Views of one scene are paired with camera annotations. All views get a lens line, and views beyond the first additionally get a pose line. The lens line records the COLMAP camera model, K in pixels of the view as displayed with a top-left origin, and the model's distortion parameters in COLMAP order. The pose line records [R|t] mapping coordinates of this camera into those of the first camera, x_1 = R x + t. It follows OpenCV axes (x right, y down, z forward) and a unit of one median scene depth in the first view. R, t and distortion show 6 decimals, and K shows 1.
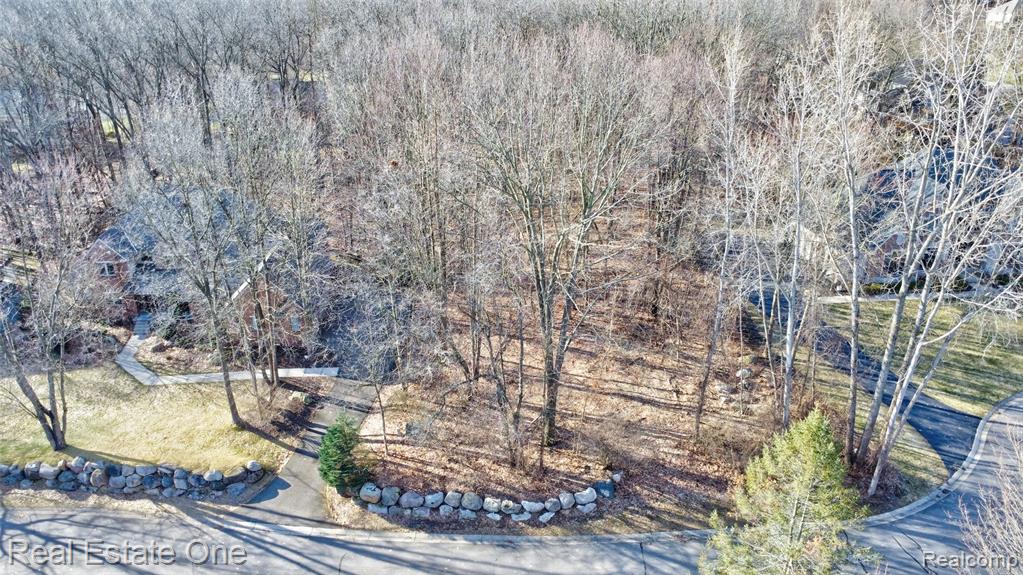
lens RADIAL K [[722.4, 0, 511.5], [0, 722.4, 287.5], [0, 0, 1]] dist [-0.037525, -0.004052]
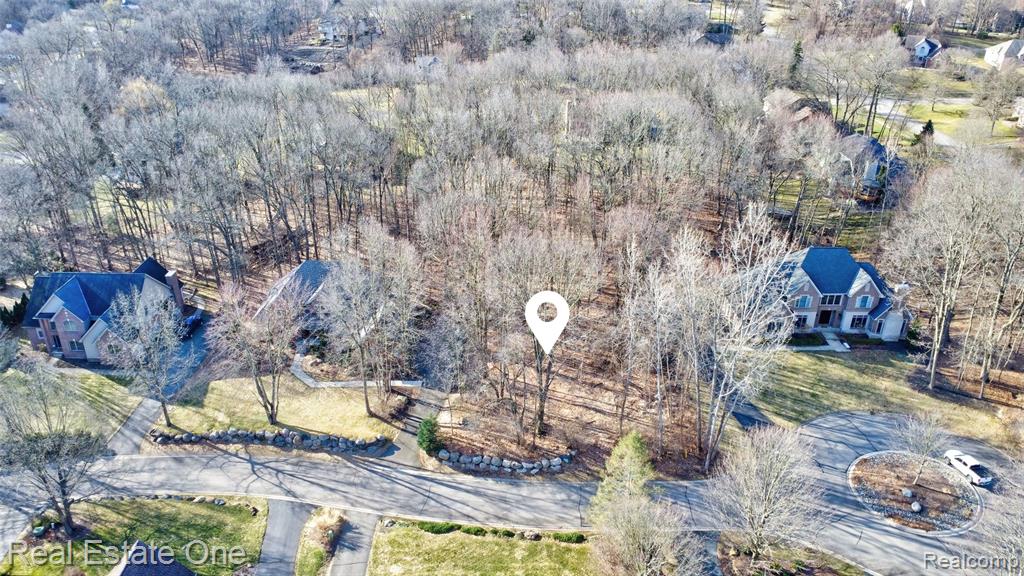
lens RADIAL K [[723.1, 0, 512.0], [0, 723.1, 288.0], [0, 0, 1]] dist [-0.037525, -0.004052]
pose [[0.997949, 0.036965, -0.052261, 0.065619], [-0.034741, 0.998478, 0.042842, -0.236247], [0.053765, -0.040939, 0.997714, -0.853666]]
